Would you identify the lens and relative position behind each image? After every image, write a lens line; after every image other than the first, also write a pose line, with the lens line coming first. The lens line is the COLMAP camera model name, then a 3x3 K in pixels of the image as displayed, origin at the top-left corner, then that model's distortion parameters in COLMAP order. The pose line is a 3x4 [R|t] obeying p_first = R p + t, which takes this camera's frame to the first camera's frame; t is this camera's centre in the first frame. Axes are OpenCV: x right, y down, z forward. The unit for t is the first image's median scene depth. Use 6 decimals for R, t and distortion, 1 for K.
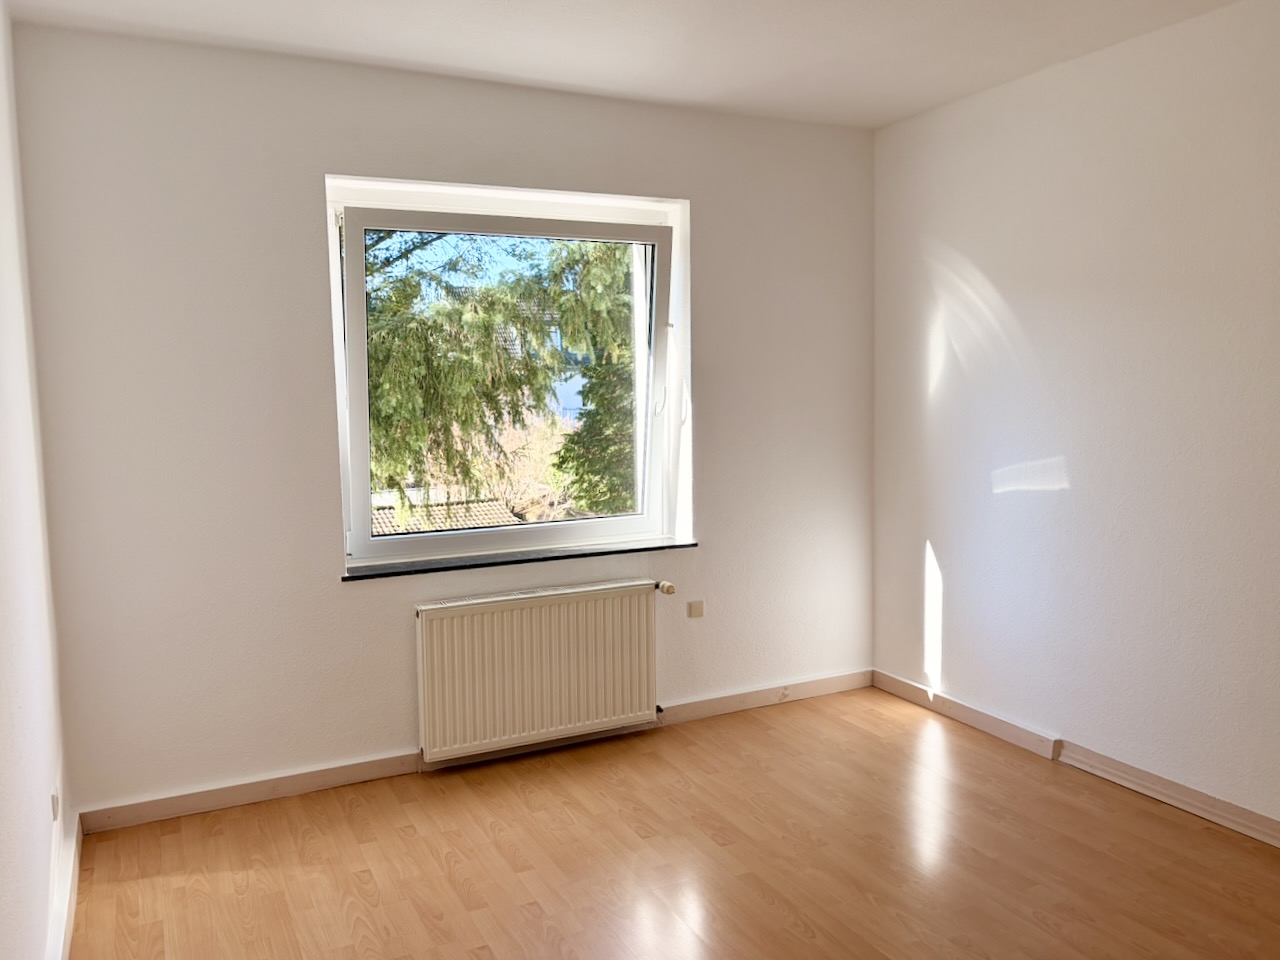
lens RADIAL K [[1056.6, 0, 640.0], [0, 1056.6, 480.0], [0, 0, 1]] dist [0.013768, -0.004350]
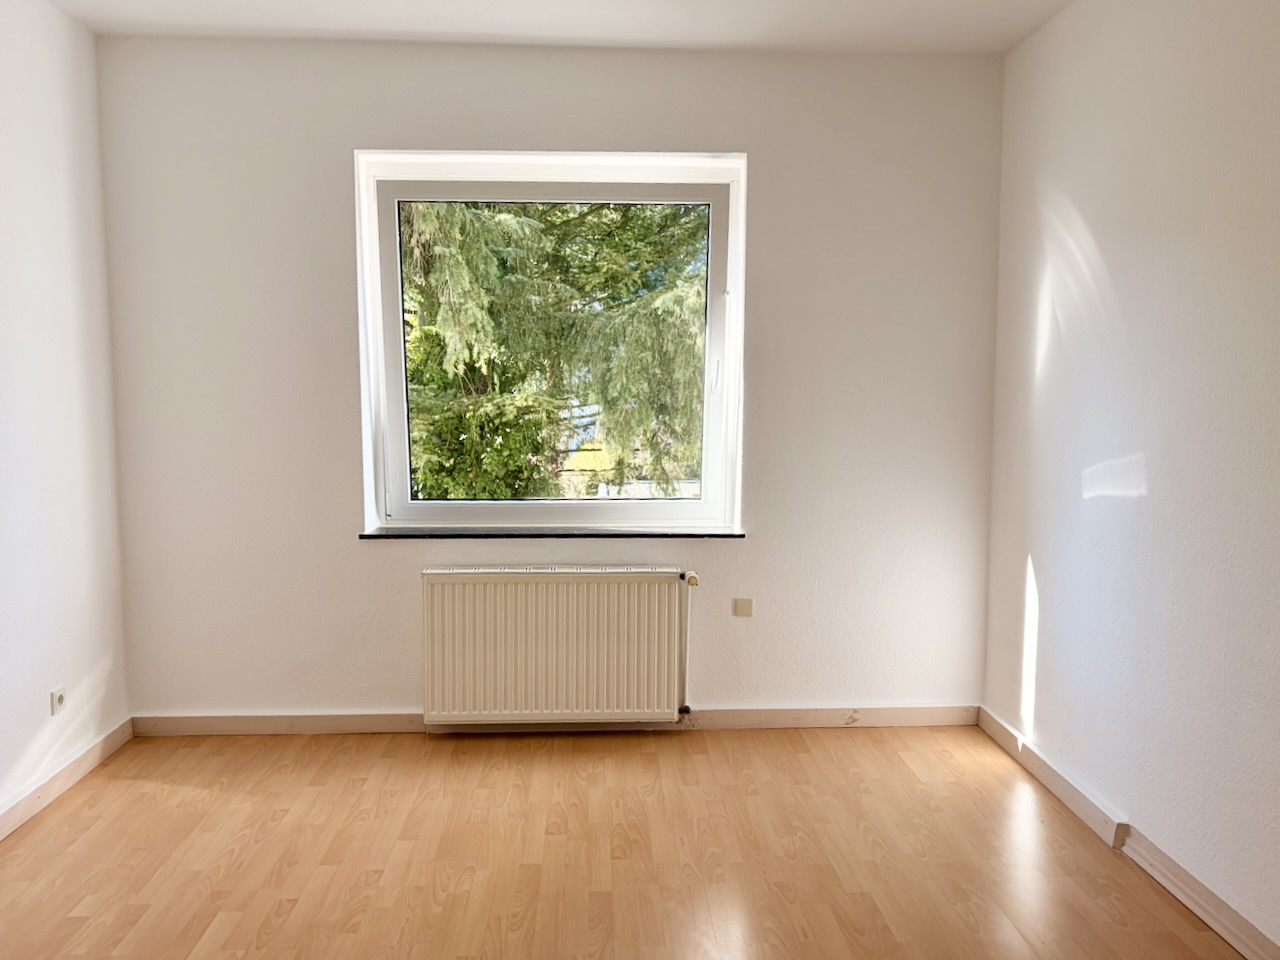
lens RADIAL K [[1056.6, 0, 640.0], [0, 1056.6, 480.0], [0, 0, 1]] dist [0.013768, -0.004350]
pose [[0.906297, 0.057240, -0.418747, 0.384245], [-0.058766, 0.998229, 0.009264, 0.011225], [0.418536, 0.016212, 0.908056, 0.155012]]
